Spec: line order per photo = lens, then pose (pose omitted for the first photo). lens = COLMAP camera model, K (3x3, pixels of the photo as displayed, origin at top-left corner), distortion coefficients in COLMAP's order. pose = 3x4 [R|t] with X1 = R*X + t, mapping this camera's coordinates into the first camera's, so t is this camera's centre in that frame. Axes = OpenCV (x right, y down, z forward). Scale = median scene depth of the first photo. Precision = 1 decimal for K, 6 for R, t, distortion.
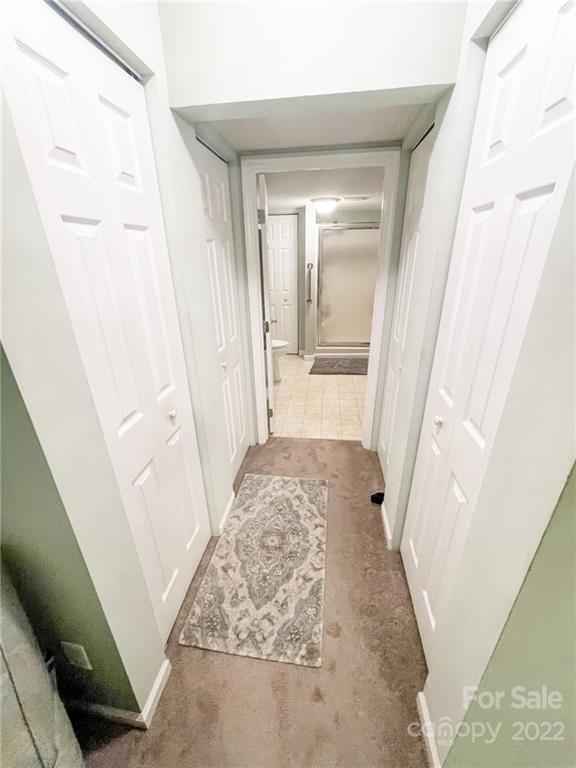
lens RADIAL K [[310.4, 0, 286.4], [0, 310.4, 380.4], [0, 0, 1]] dist [-0.000681, 0.000889]
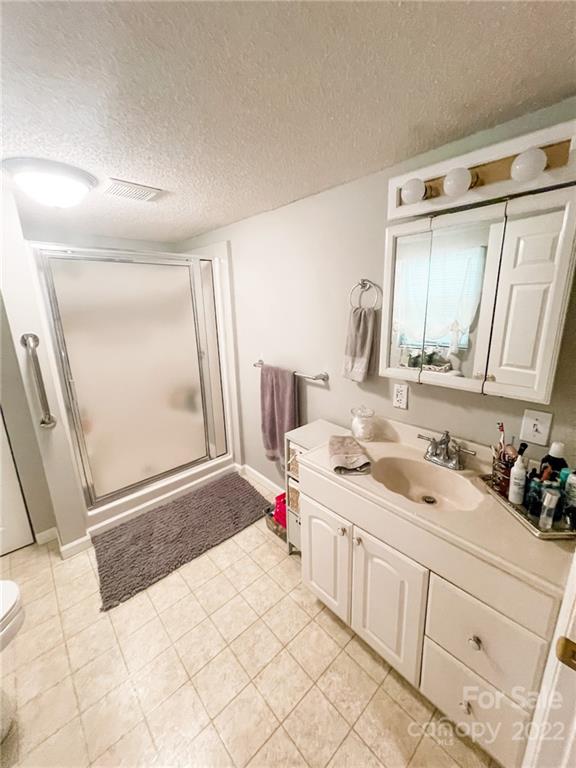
lens RADIAL K [[306.6, 0, 282.3], [0, 306.6, 380.9], [0, 0, 1]] dist [-0.000332, 0.000092]
pose [[0.656383, -0.178476, 0.733013, -0.007923], [0.298073, 0.953914, -0.034650, -0.204986], [-0.693047, 0.241235, 0.679332, 0.509675]]
